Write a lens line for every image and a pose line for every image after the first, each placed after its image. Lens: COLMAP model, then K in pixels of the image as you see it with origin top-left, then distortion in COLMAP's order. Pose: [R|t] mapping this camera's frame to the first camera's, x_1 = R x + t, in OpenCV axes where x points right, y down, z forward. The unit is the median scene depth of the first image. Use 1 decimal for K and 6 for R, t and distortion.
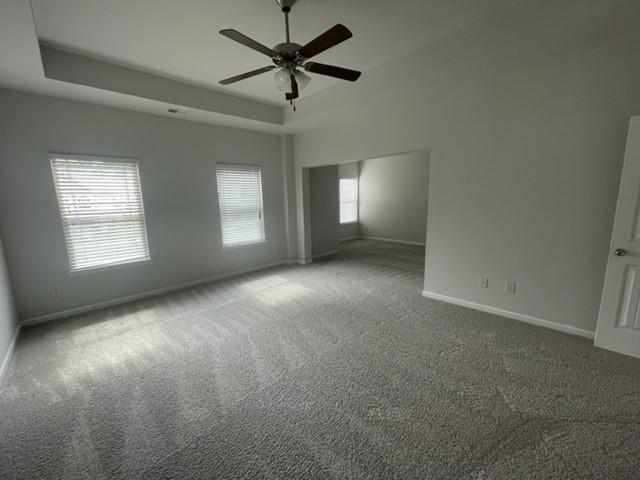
lens RADIAL K [[258.7, 0, 320.2], [0, 258.7, 241.2], [0, 0, 1]] dist [-0.002468, 0.000745]
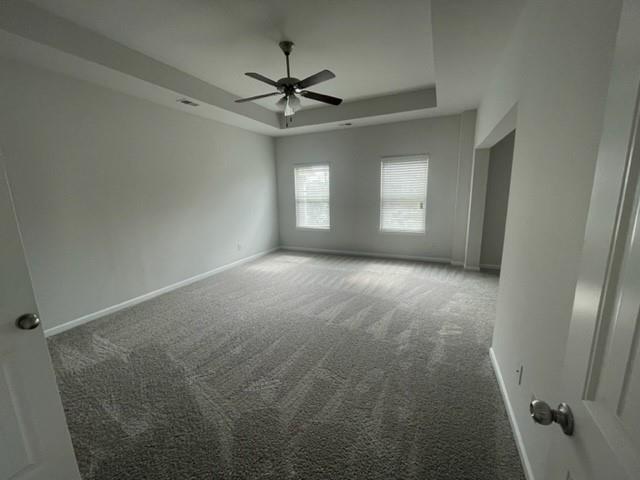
lens RADIAL K [[258.7, 0, 320.3], [0, 258.7, 237.7], [0, 0, 1]] dist [-0.002468, 0.000745]
pose [[0.366454, 0.192435, -0.910319, 0.699366], [-0.142623, 0.978434, 0.149421, -0.093113], [0.919440, 0.075076, 0.385997, 0.353076]]
